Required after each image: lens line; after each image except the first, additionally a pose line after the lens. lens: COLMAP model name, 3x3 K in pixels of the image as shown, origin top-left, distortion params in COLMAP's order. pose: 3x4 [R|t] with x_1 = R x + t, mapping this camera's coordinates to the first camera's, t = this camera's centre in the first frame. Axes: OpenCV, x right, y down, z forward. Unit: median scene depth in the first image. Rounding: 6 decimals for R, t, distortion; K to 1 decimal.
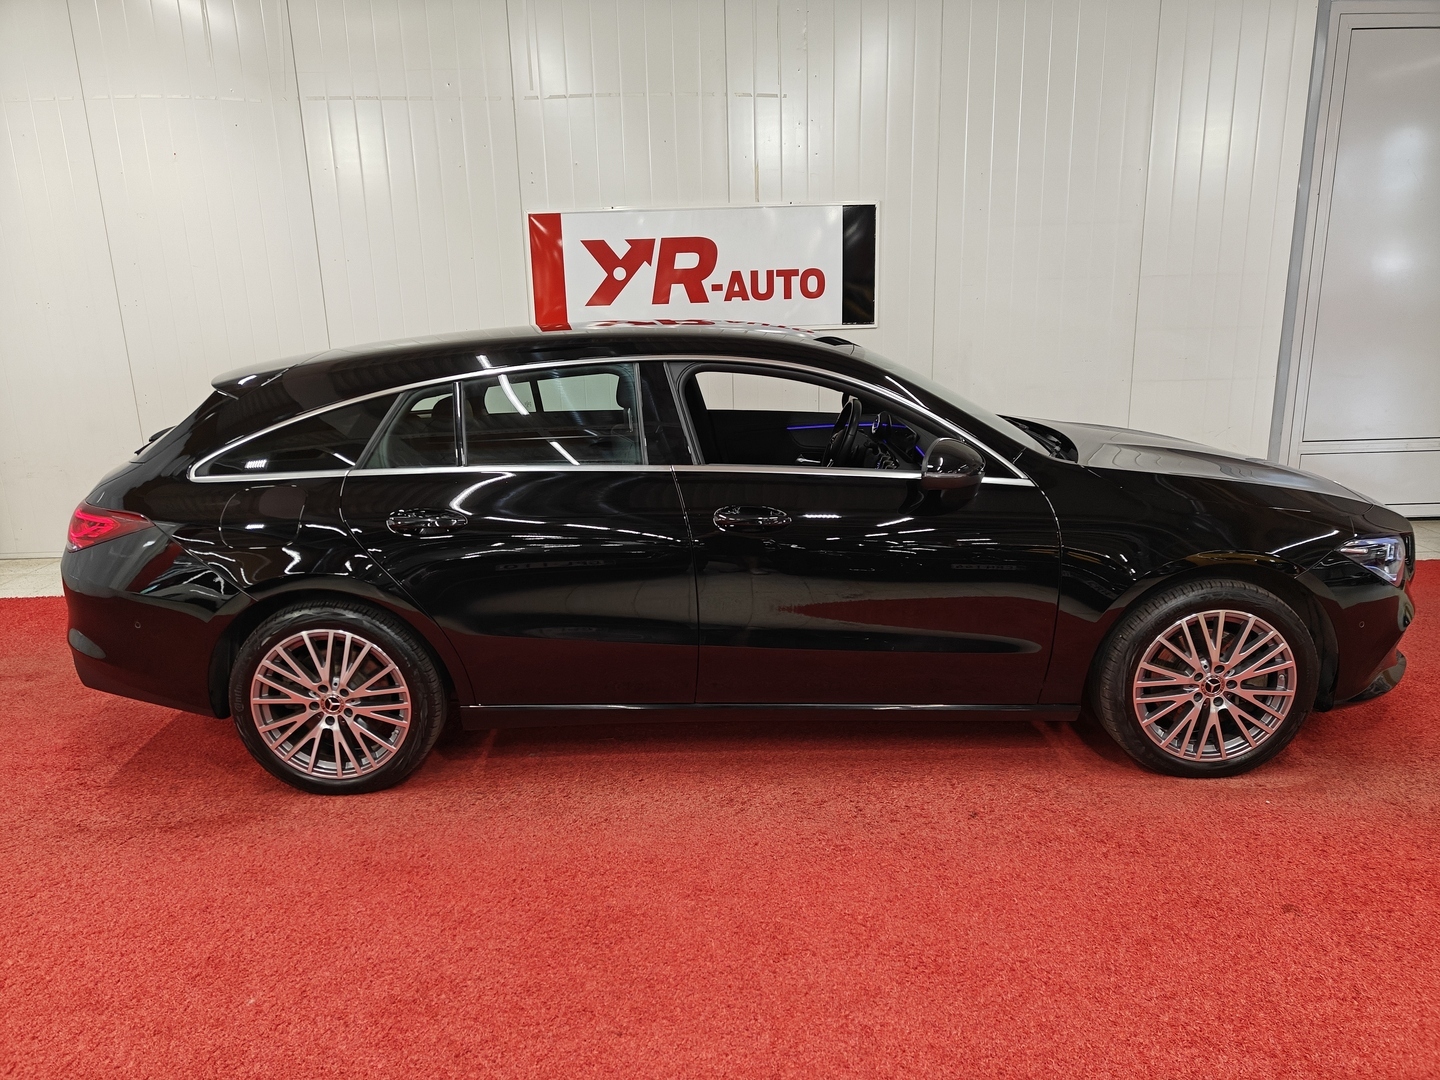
lens RADIAL K [[1016.6, 0, 721.1], [0, 1016.6, 543.4], [0, 0, 1]] dist [0.017921, -0.026618]
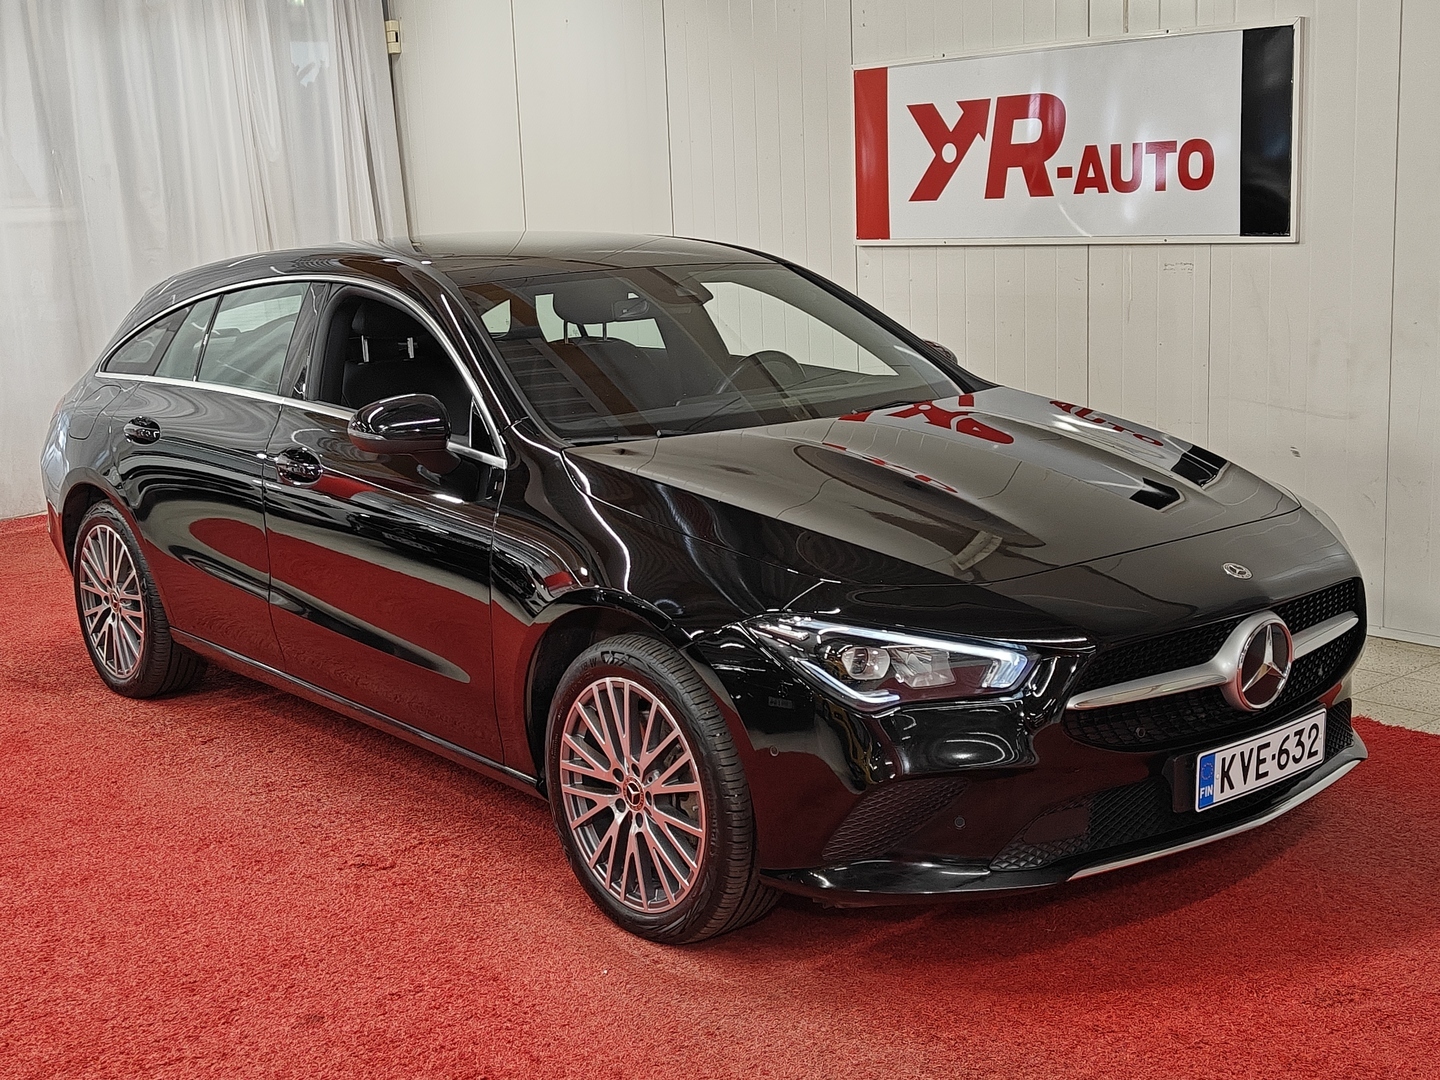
lens RADIAL K [[1841.4, 0, 721.6], [0, 1841.4, 541.6], [0, 0, 1]] dist [0.013683, 0.000000]
pose [[0.646274, 0.144806, -0.749240, 0.743031], [-0.165656, 0.985040, 0.047489, -0.048119], [0.744908, 0.093425, 0.660594, 0.120787]]
